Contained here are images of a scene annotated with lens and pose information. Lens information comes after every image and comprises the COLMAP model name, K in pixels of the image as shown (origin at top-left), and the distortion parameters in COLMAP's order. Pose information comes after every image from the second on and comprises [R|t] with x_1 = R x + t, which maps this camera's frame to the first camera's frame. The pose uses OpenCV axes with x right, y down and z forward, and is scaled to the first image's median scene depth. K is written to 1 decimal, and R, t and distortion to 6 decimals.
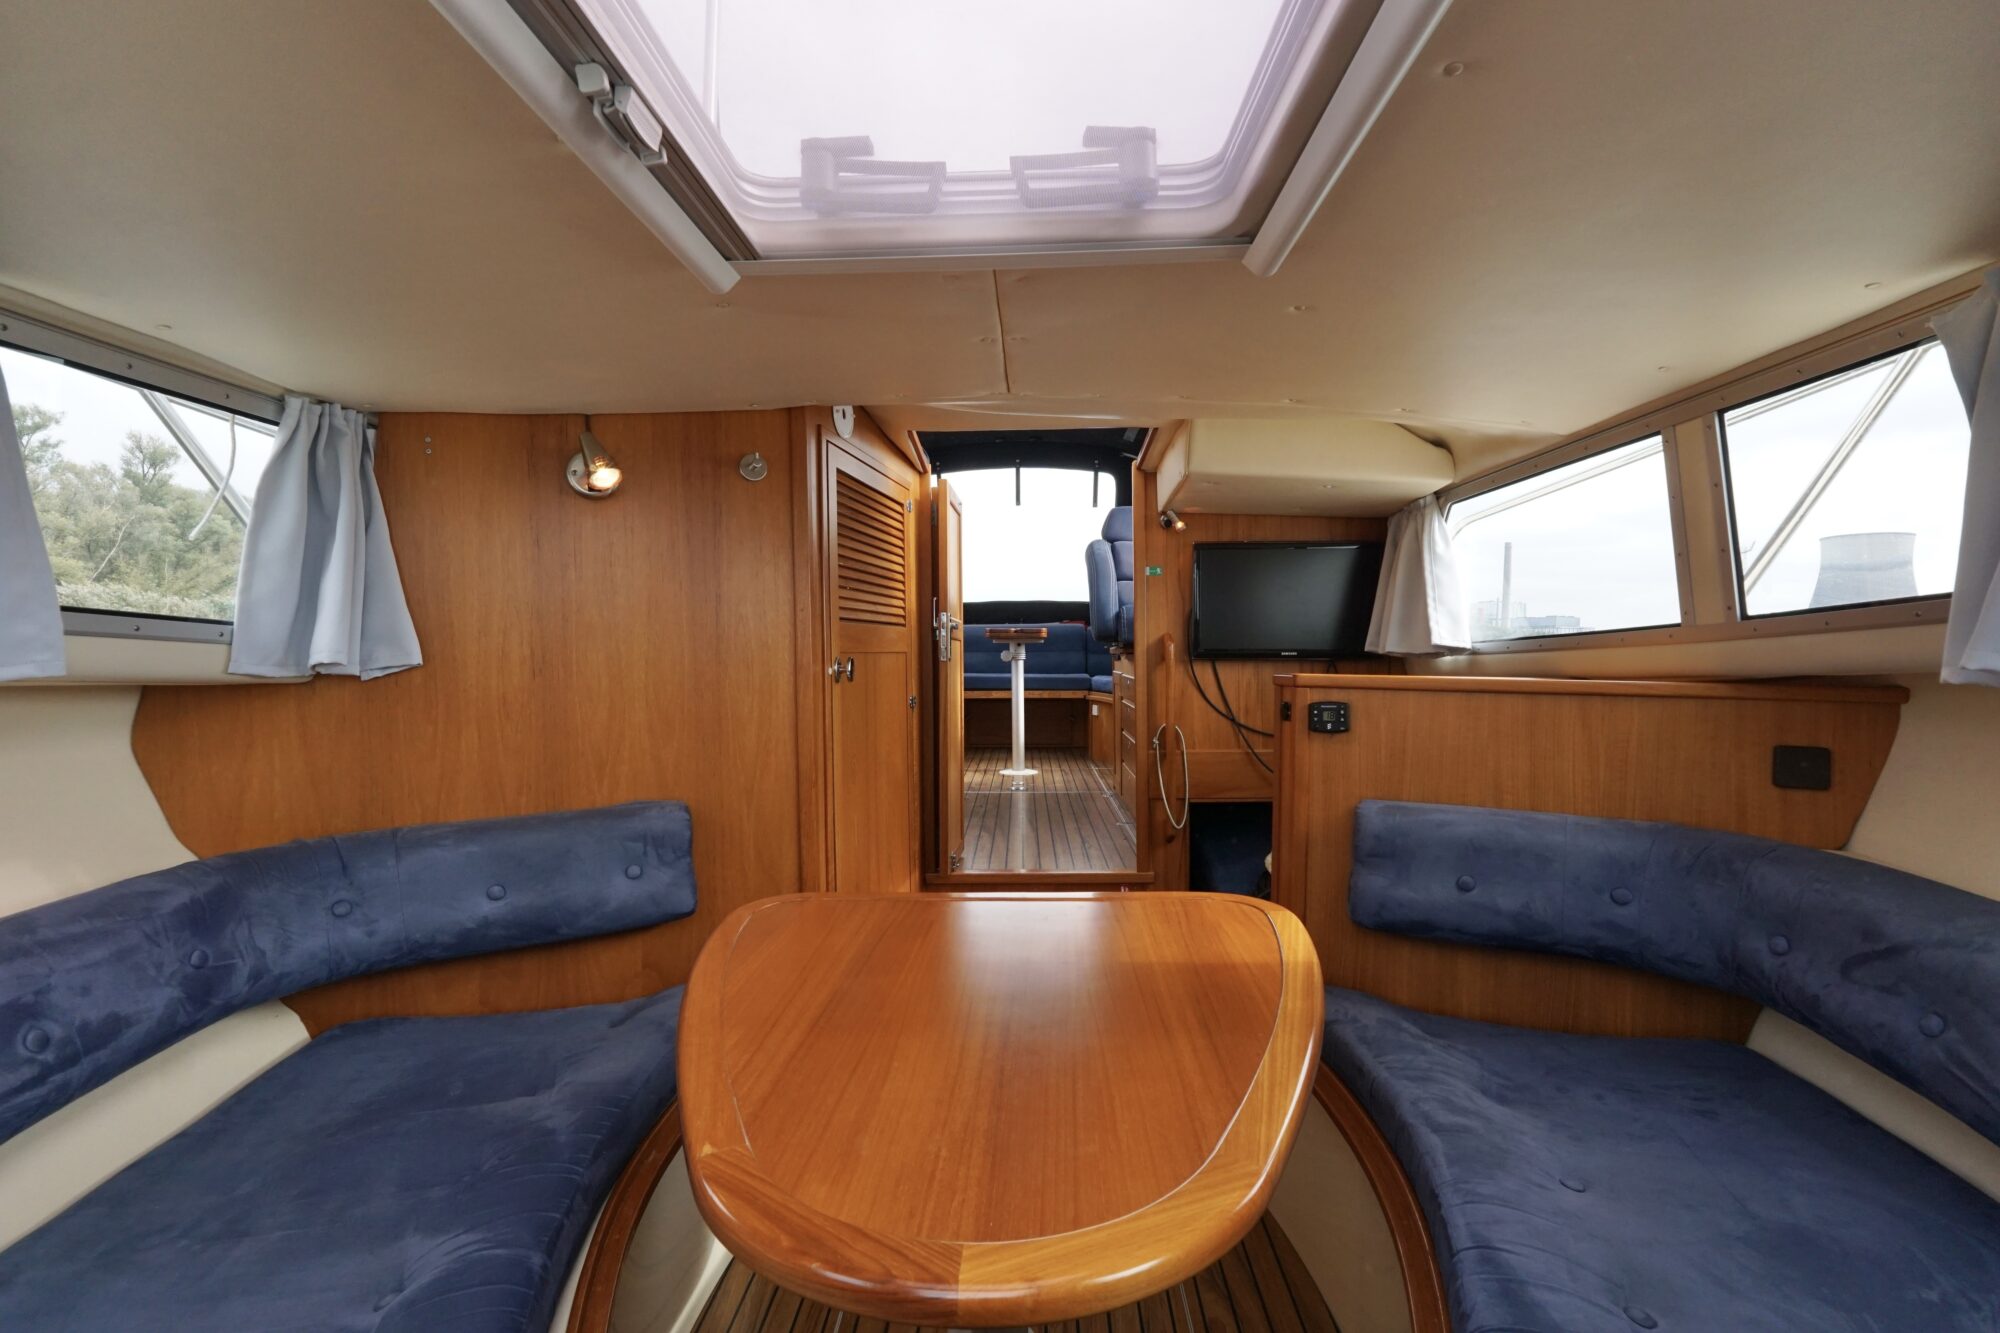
lens RADIAL K [[841.8, 0, 999.0], [0, 841.8, 666.9], [0, 0, 1]] dist [-0.018056, 0.007463]
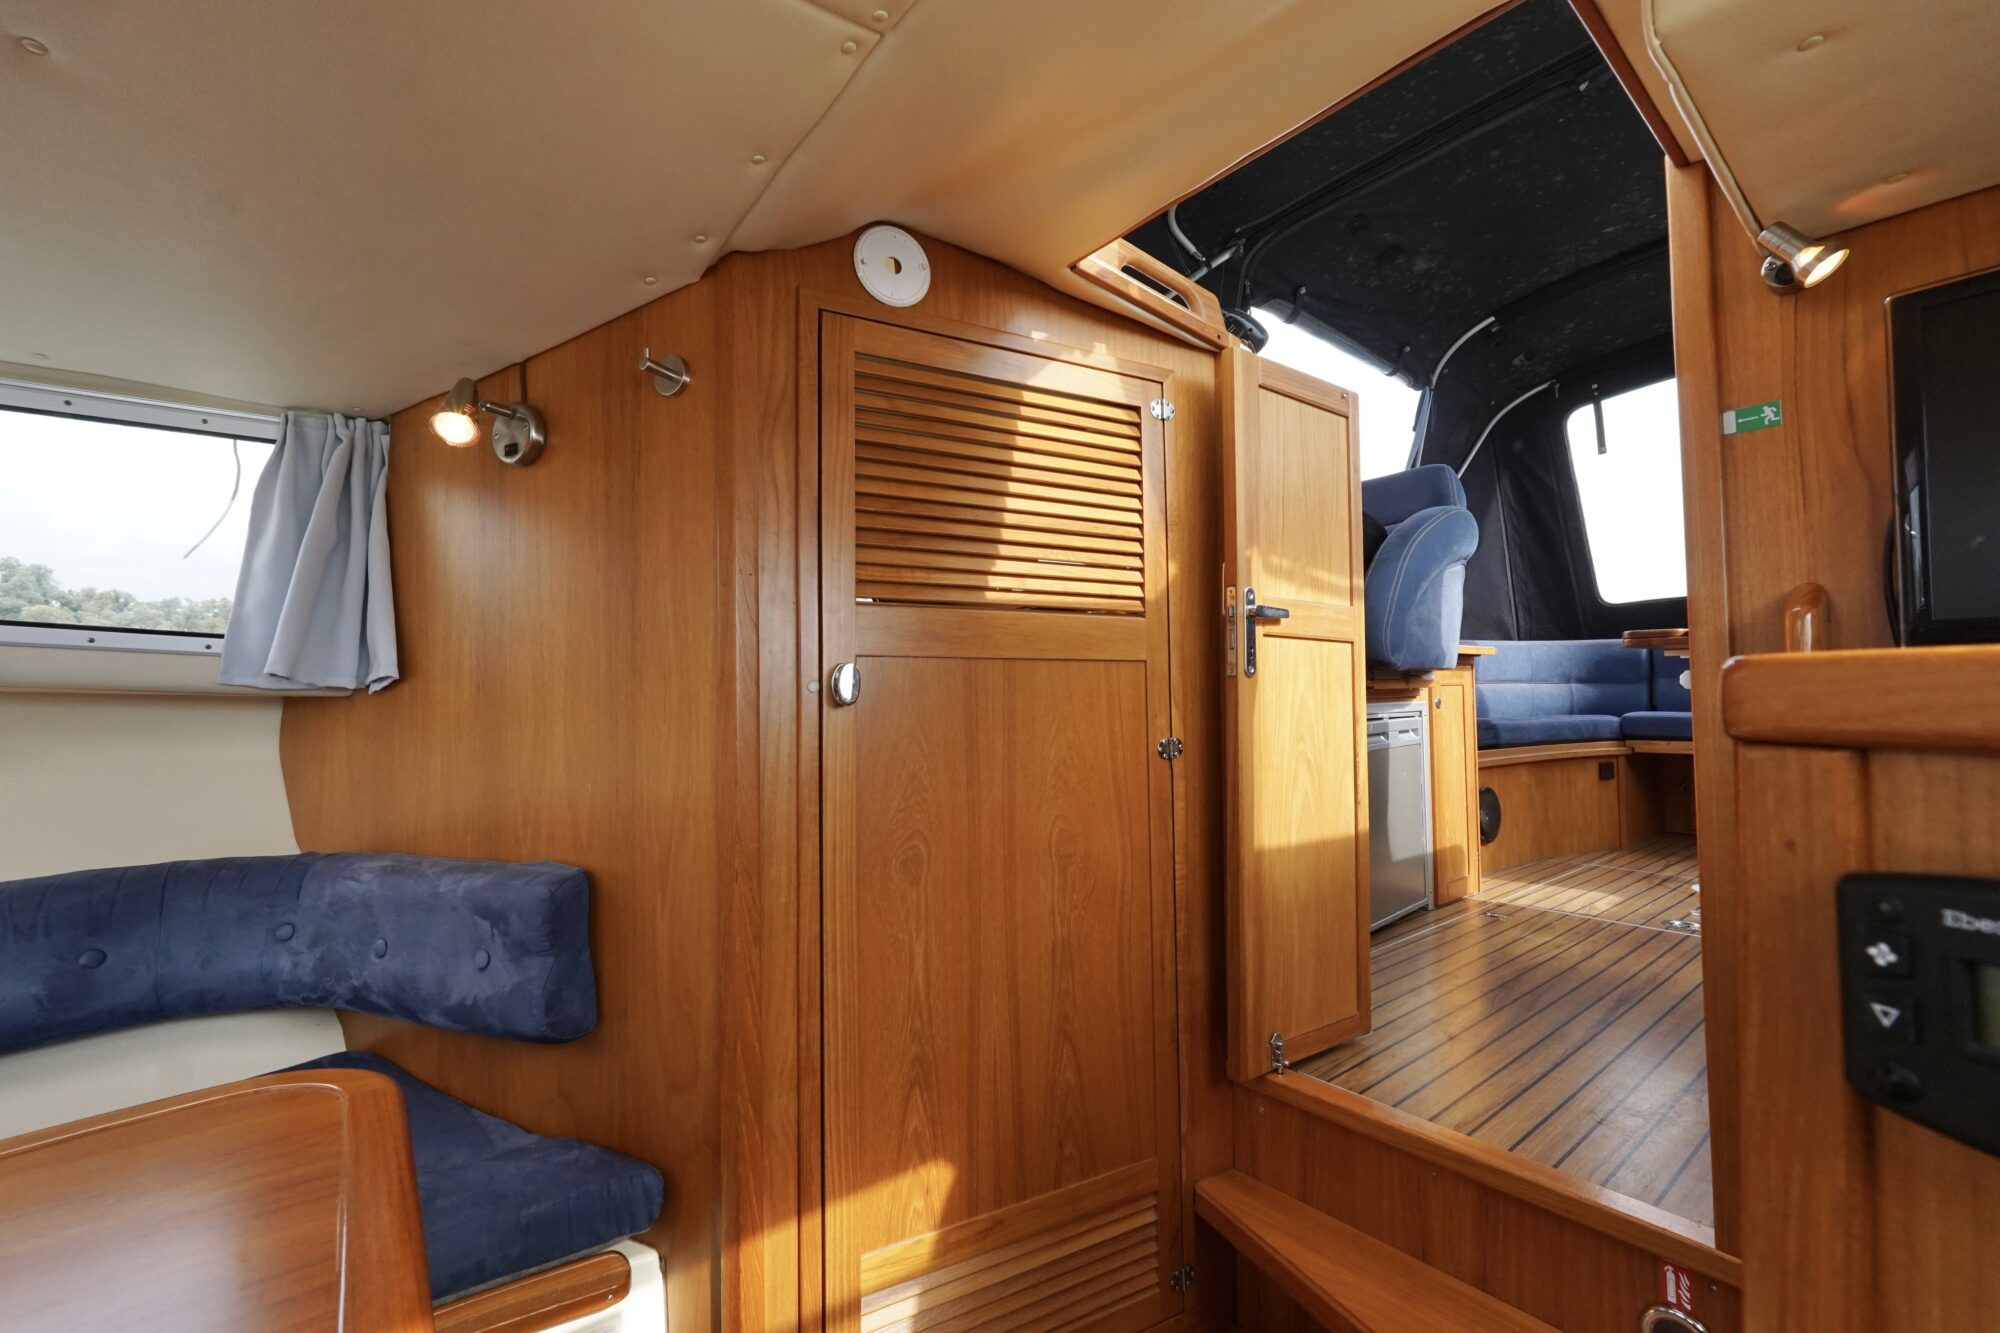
lens RADIAL K [[841.8, 0, 999.0], [0, 841.8, 666.9], [0, 0, 1]] dist [-0.018056, 0.007463]
pose [[0.644882, -0.028182, -0.763762, 0.419464], [-0.007869, 0.999022, -0.043507, 0.019806], [0.764241, 0.034067, 0.644030, 0.891748]]
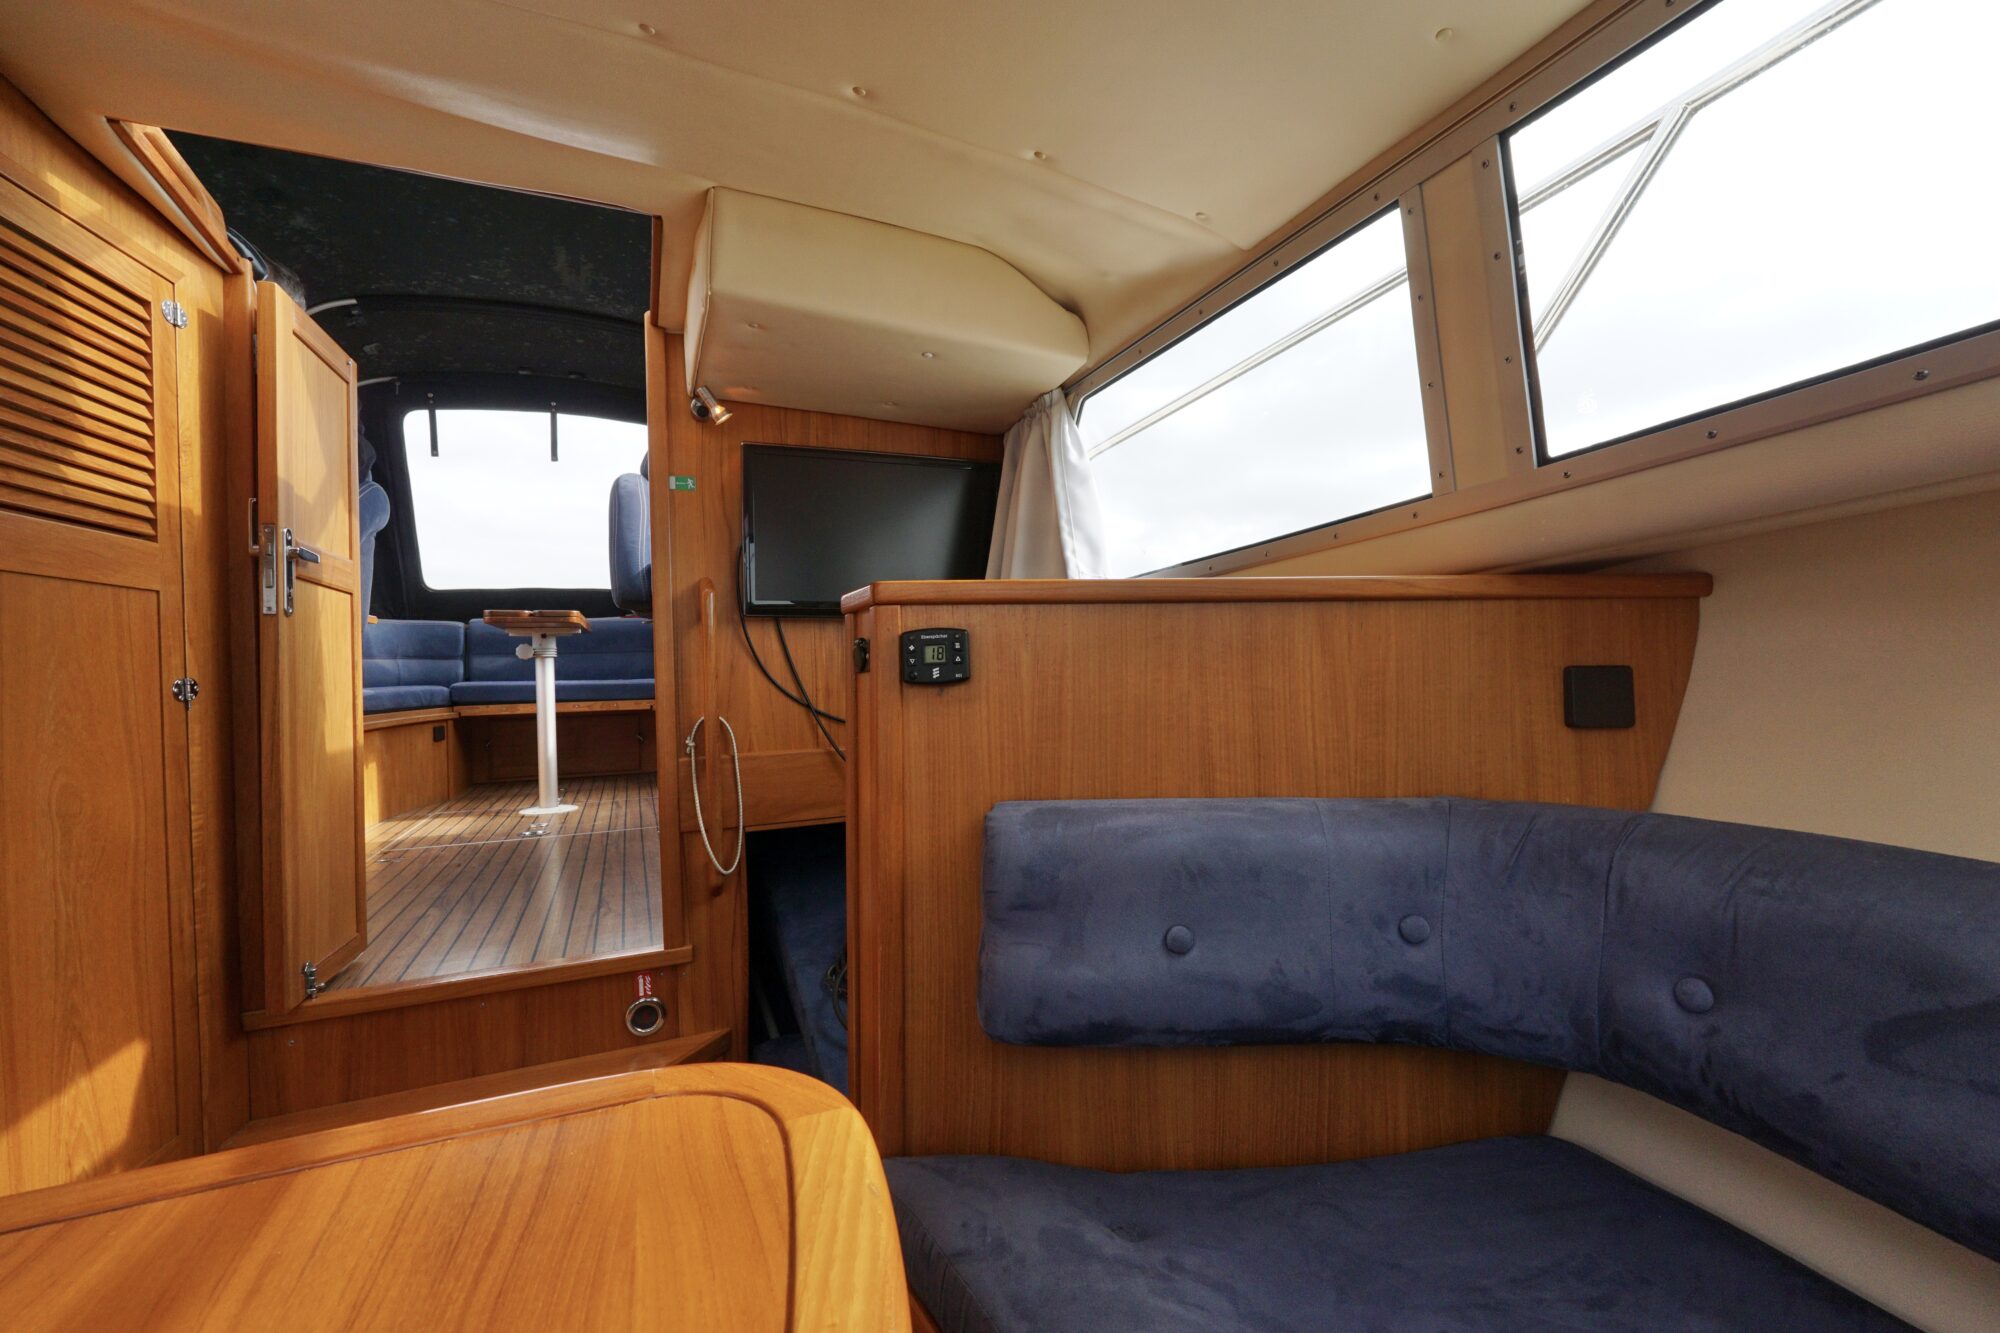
lens RADIAL K [[841.8, 0, 999.0], [0, 841.8, 666.9], [0, 0, 1]] dist [-0.018056, 0.007463]
pose [[0.902516, -0.014996, 0.430395, 0.209659], [0.027372, 0.999370, -0.022578, 0.086176], [-0.429785, 0.032158, 0.902358, 0.525635]]
